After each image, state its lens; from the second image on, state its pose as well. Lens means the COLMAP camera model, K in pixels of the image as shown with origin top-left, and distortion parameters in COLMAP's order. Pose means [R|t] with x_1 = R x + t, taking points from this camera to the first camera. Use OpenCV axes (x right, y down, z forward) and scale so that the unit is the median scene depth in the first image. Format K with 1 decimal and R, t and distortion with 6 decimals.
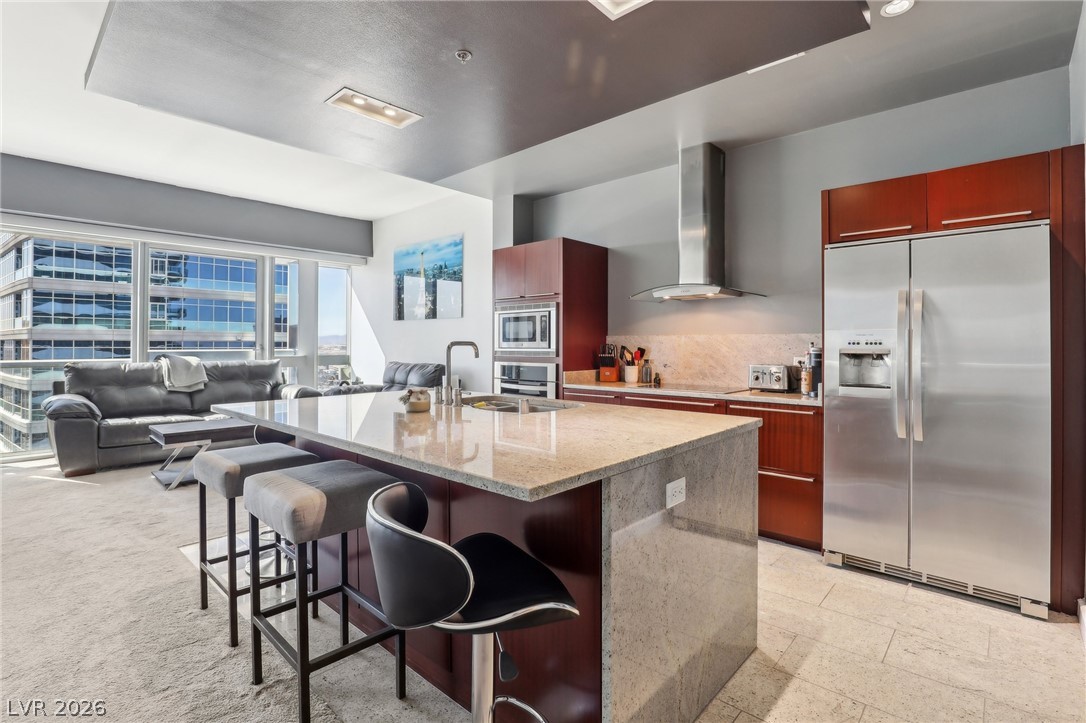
lens RADIAL K [[511.6, 0, 536.1], [0, 511.6, 341.6], [0, 0, 1]] dist [-0.028507, 0.004780]
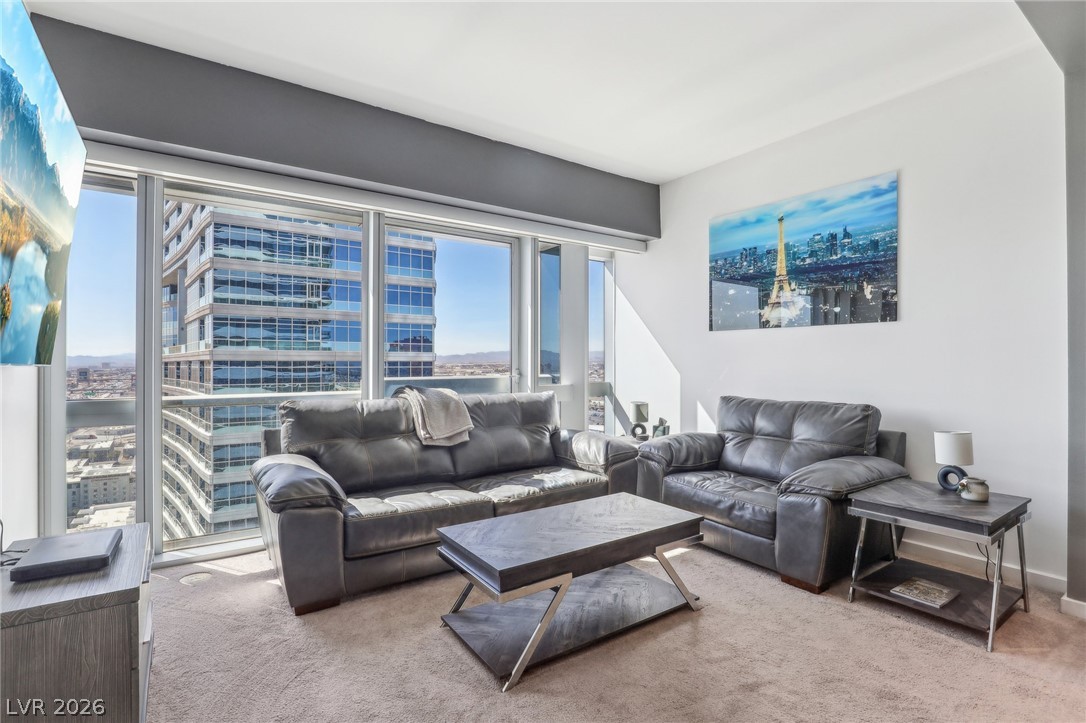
lens RADIAL K [[511.6, 0, 541.6], [0, 511.6, 363.8], [0, 0, 1]] dist [-0.028507, 0.004780]
pose [[0.977725, -0.001510, -0.209884, -0.418955], [0.002767, 0.999980, 0.005698, -0.005040], [0.209871, -0.006152, 0.977710, 0.385882]]
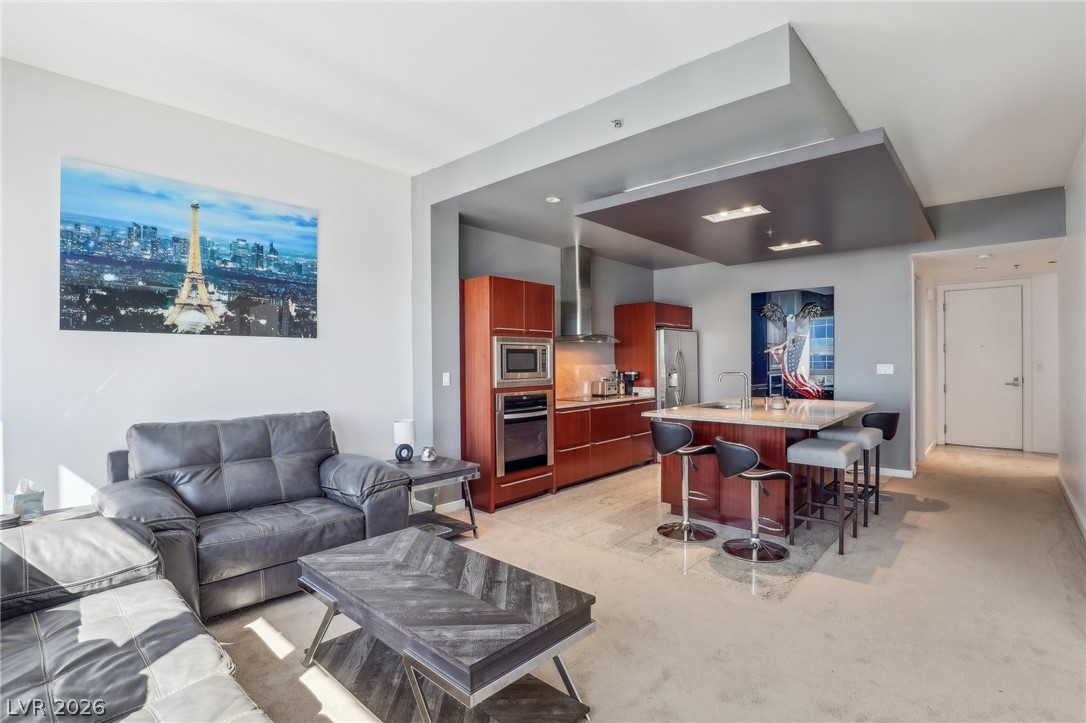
lens RADIAL K [[511.6, 0, 553.1], [0, 511.6, 363.4], [0, 0, 1]] dist [-0.028507, 0.004780]
pose [[-0.019625, -0.005725, 0.999791, -0.825350], [0.001297, 0.999983, 0.005752, -0.018618], [-0.999807, 0.001410, -0.019617, 0.723098]]
